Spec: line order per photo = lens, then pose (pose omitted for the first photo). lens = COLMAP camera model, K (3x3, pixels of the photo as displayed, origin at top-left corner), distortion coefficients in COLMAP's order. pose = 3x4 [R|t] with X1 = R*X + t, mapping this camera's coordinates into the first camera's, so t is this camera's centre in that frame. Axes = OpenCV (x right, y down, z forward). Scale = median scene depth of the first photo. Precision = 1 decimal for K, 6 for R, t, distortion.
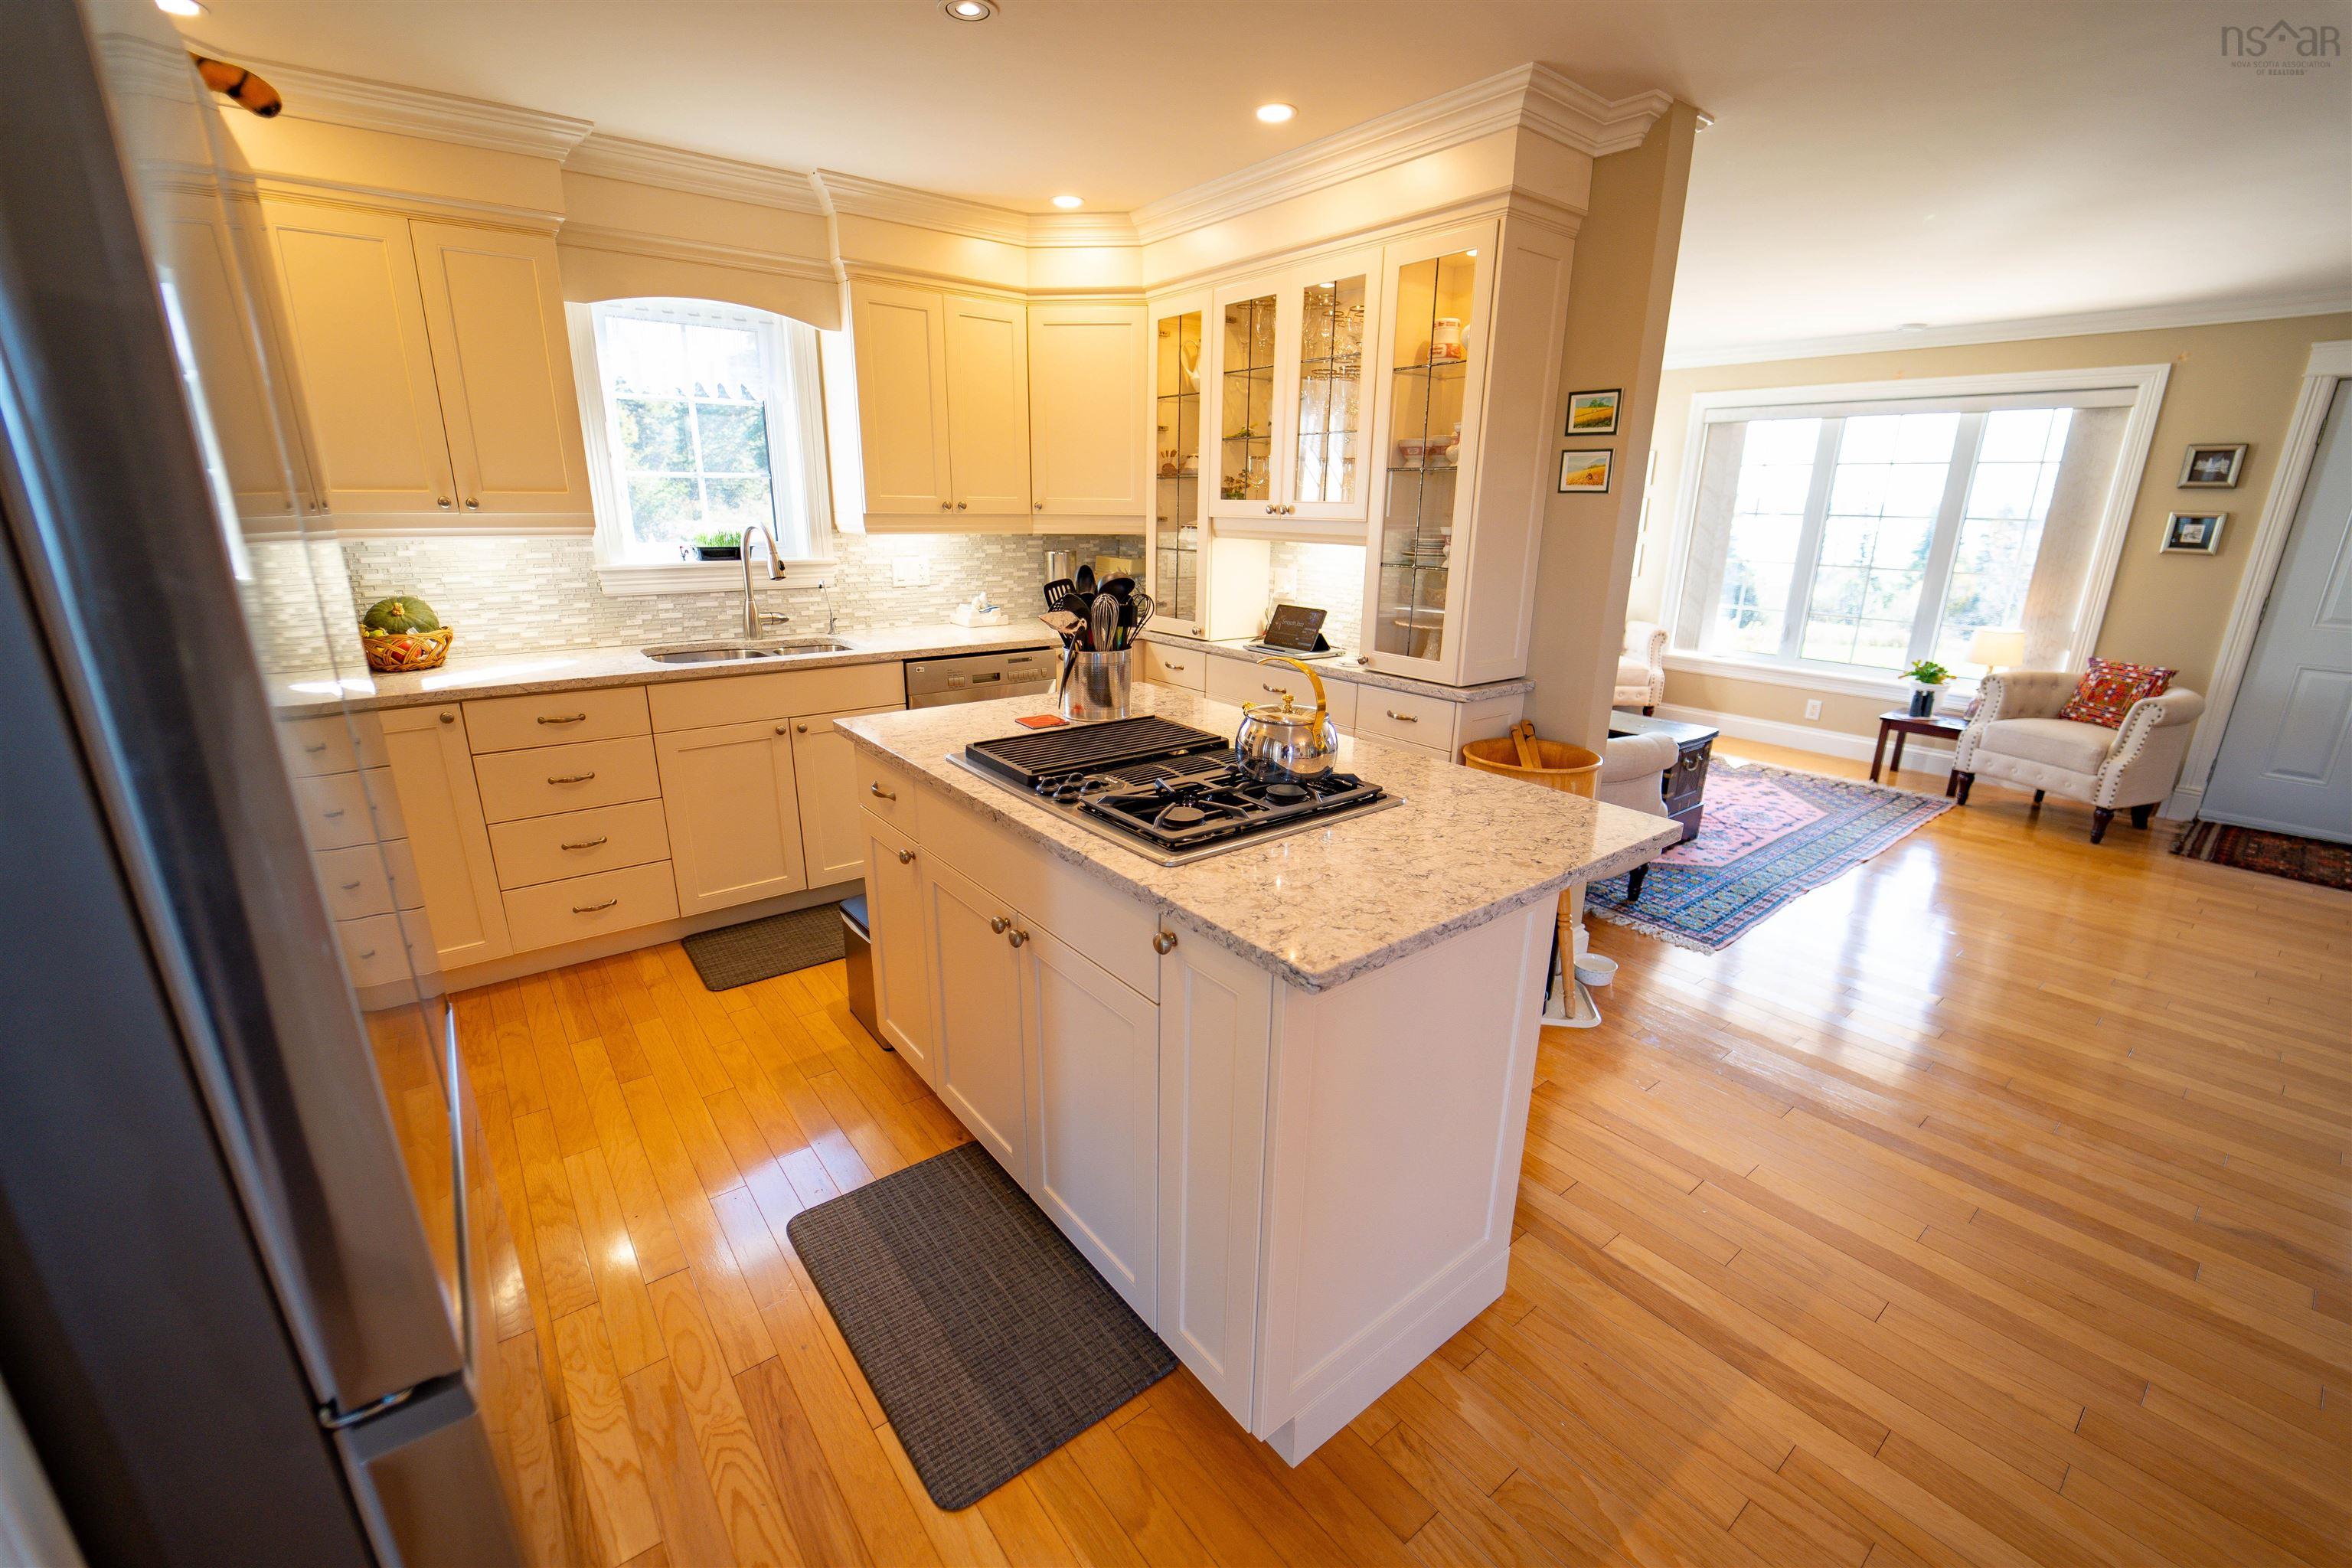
lens RADIAL K [[959.0, 0, 1182.0], [0, 959.0, 792.9], [0, 0, 1]] dist [-0.017354, -0.000022]
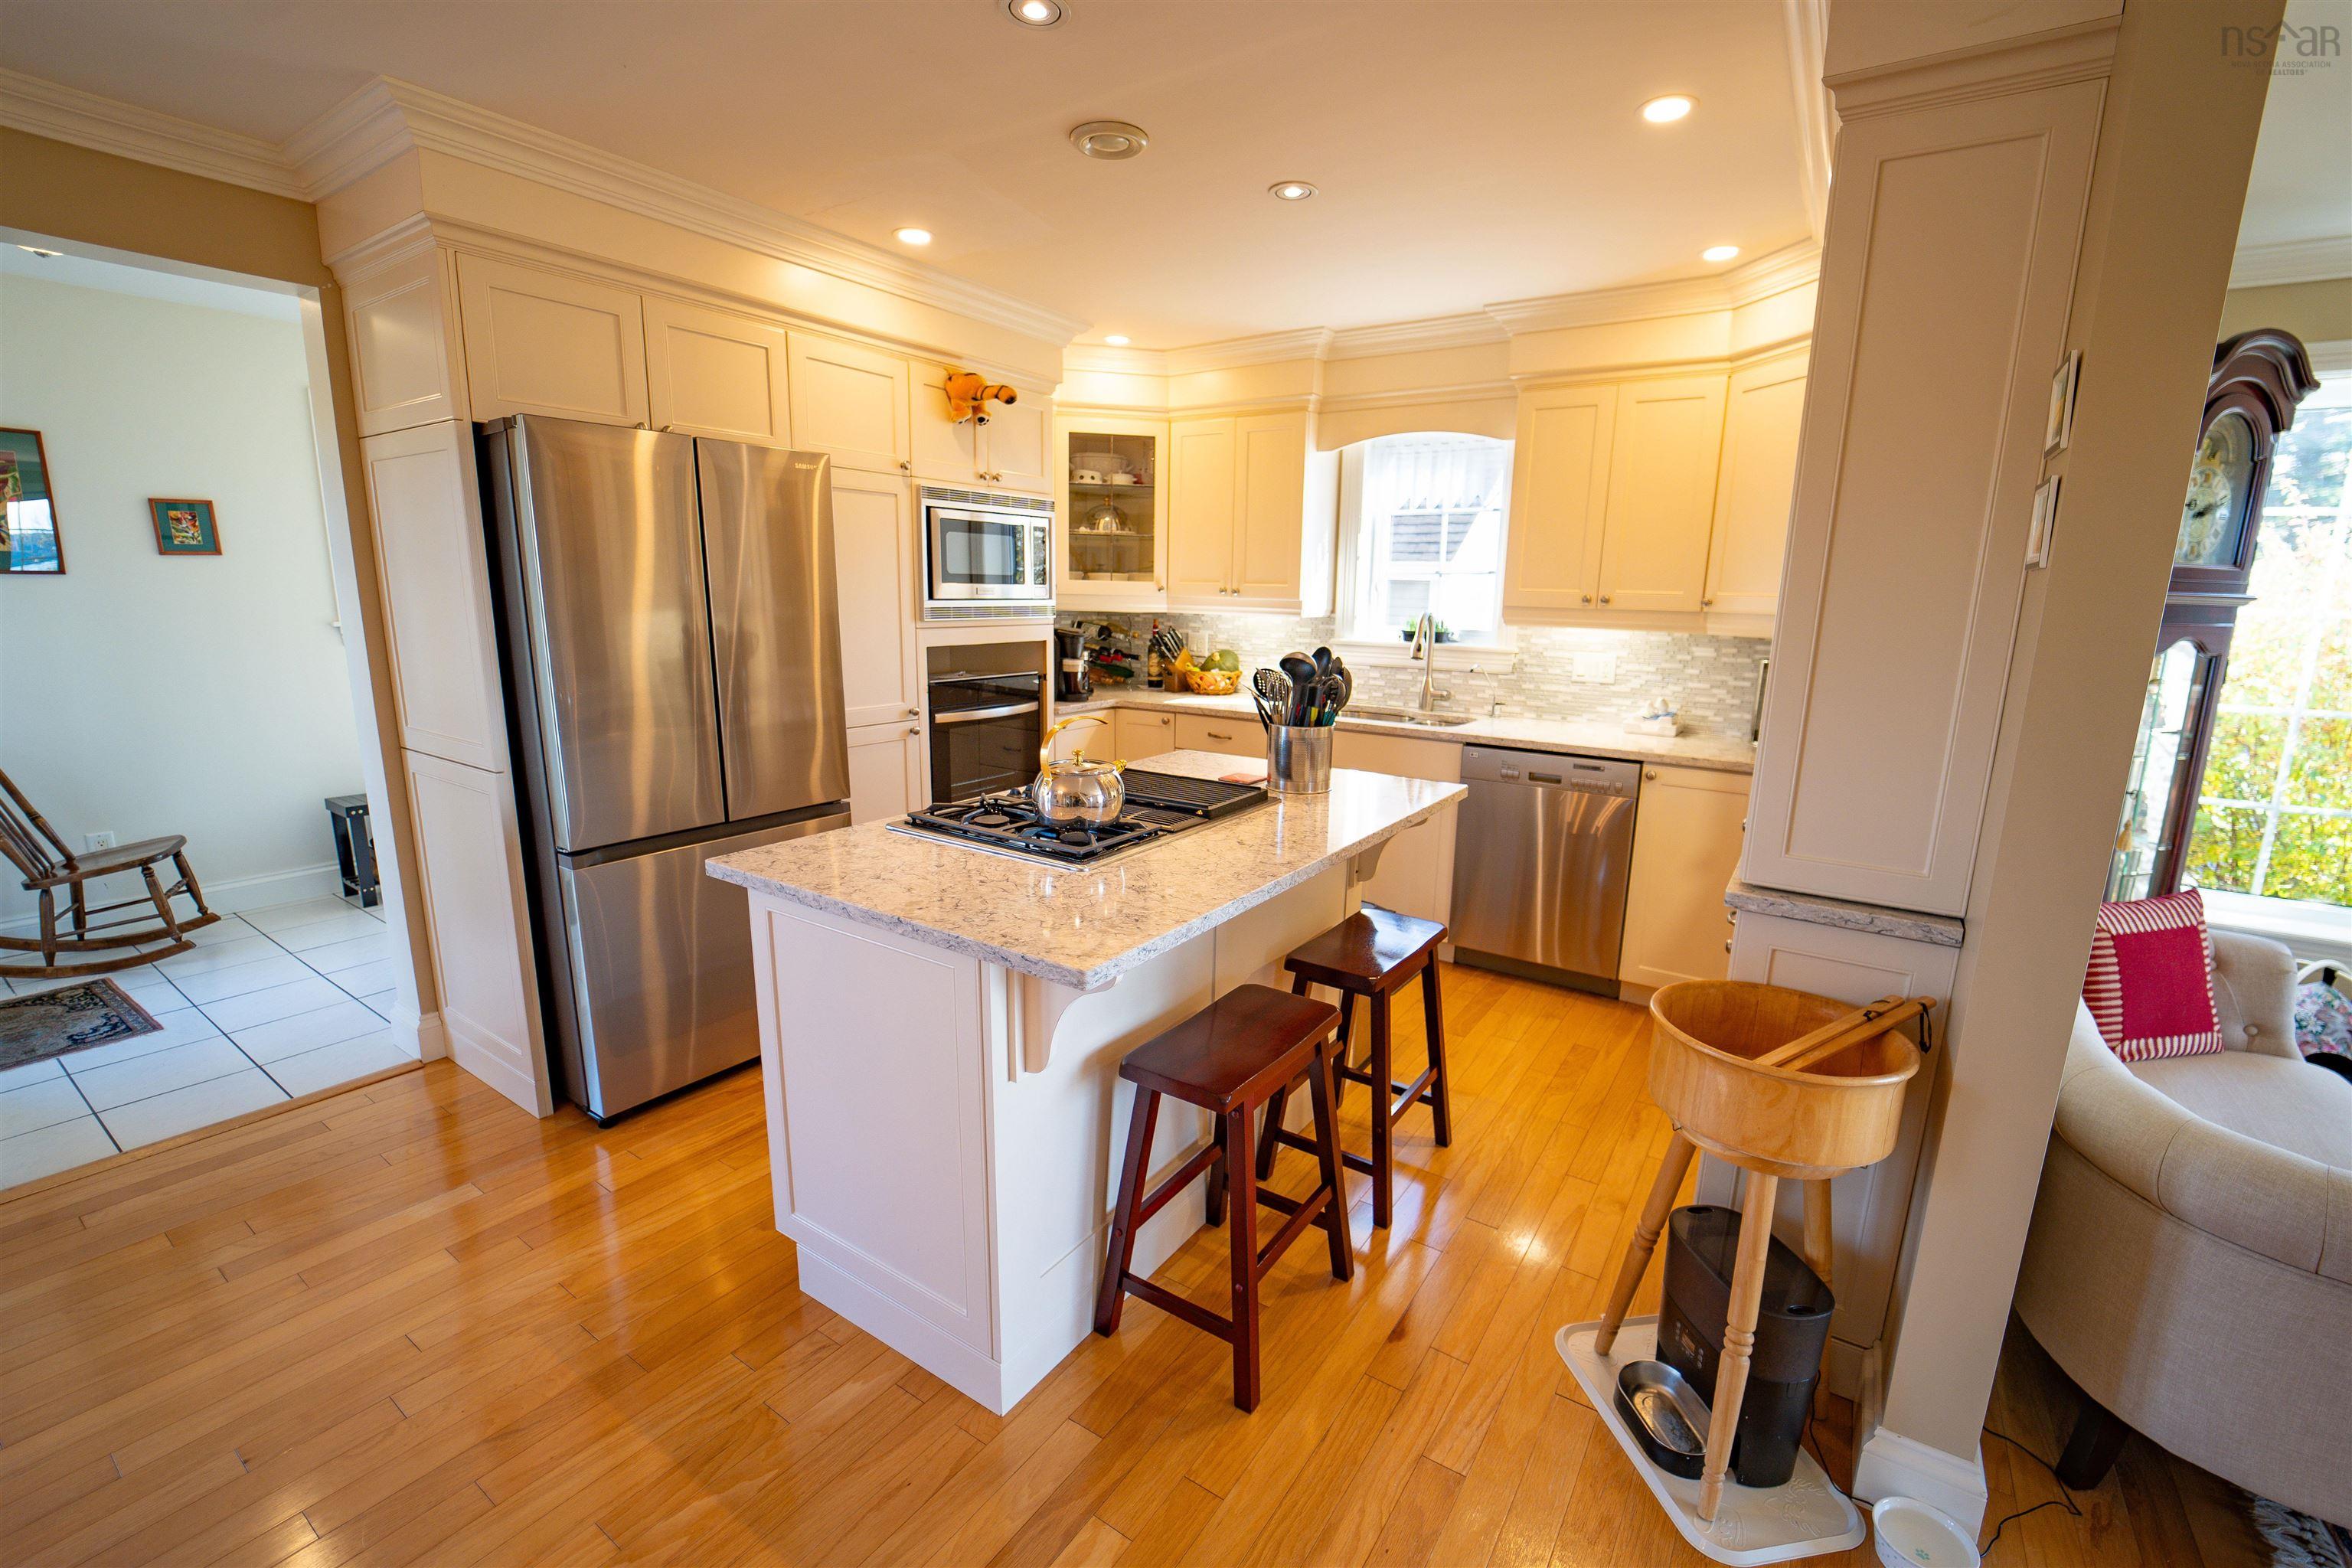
lens RADIAL K [[985.0, 0, 1183.7], [0, 985.0, 790.2], [0, 0, 1]] dist [-0.019653, 0.000046]
pose [[0.308482, 0.185409, -0.932986, 0.468947], [-0.290354, 0.952364, 0.093257, -0.076404], [0.905833, 0.242128, 0.347621, 0.277972]]
